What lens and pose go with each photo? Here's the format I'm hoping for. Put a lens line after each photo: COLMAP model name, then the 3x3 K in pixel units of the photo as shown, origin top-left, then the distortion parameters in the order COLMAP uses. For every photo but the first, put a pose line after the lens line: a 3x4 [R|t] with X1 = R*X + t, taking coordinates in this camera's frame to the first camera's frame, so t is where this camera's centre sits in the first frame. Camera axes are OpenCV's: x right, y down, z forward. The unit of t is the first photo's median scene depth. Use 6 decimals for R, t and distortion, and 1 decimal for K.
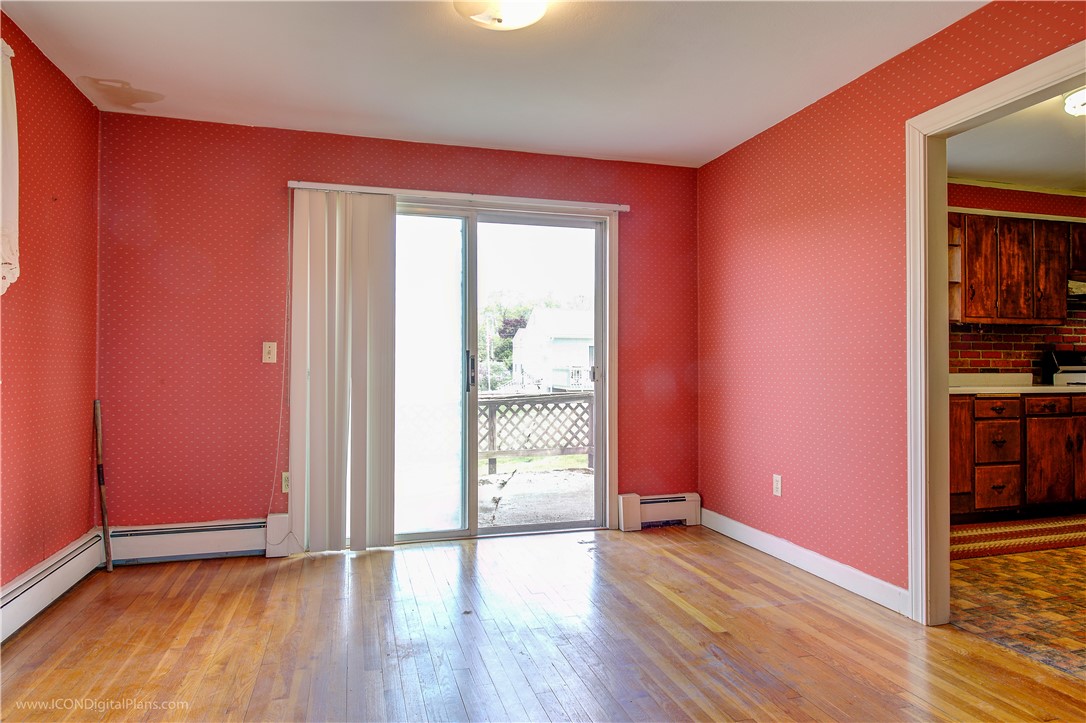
lens RADIAL K [[652.6, 0, 543.0], [0, 652.6, 361.5], [0, 0, 1]] dist [-0.002603, -0.000901]
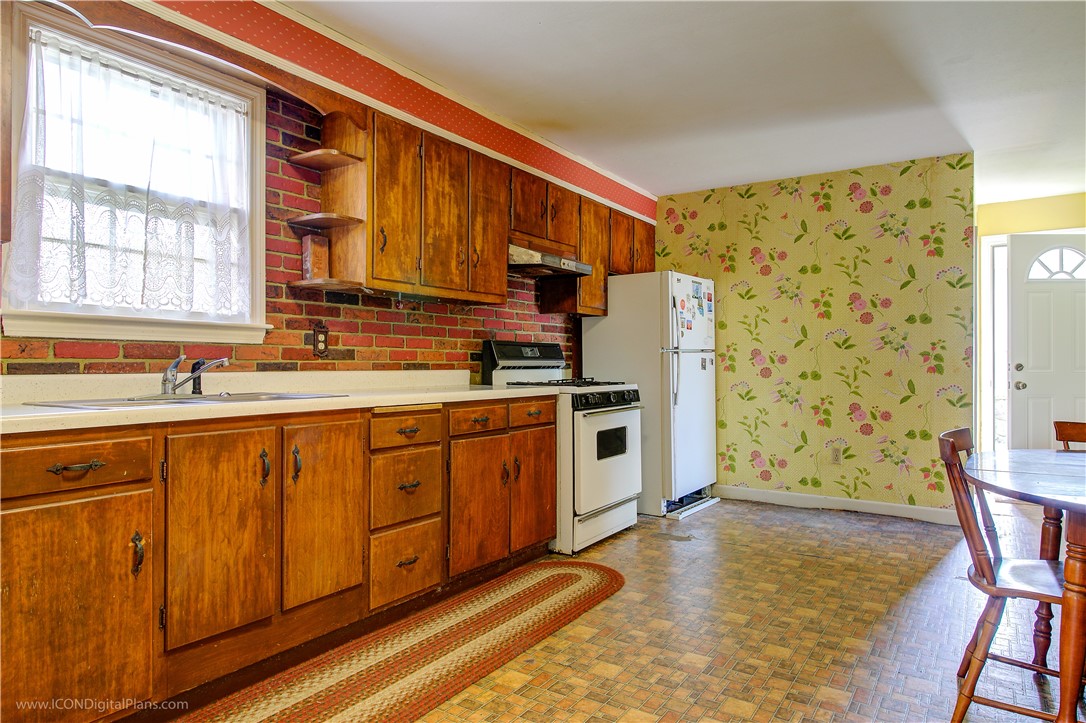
lens RADIAL K [[671.0, 0, 543.0], [0, 671.0, 361.5], [0, 0, 1]] dist [-0.003181, -0.000200]
pose [[0.759060, 0.004506, 0.651006, 0.356241], [-0.010127, 0.999937, 0.004887, 0.004473], [-0.650942, -0.010302, 0.759057, 0.413413]]
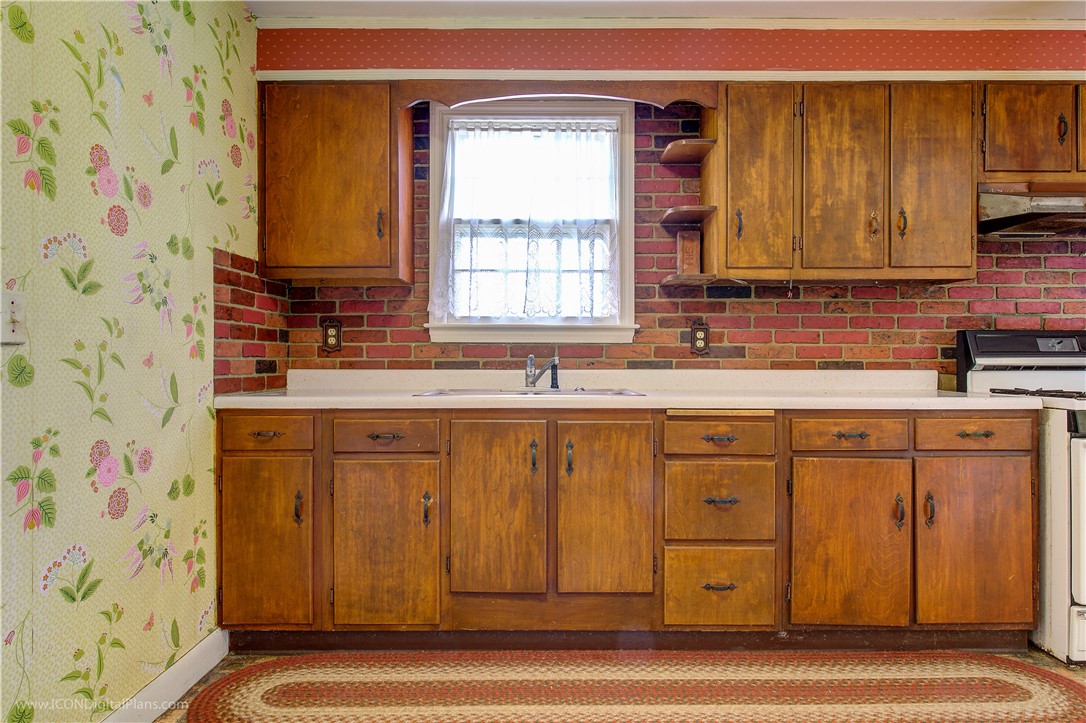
lens RADIAL K [[658.0, 0, 543.0], [0, 658.0, 361.5], [0, 0, 1]] dist [-0.004332, -0.001370]
pose [[0.959907, 0.003372, -0.280298, 0.646501], [0.000634, 0.999899, 0.014199, 0.002765], [0.280318, -0.013807, 0.959808, 0.411865]]
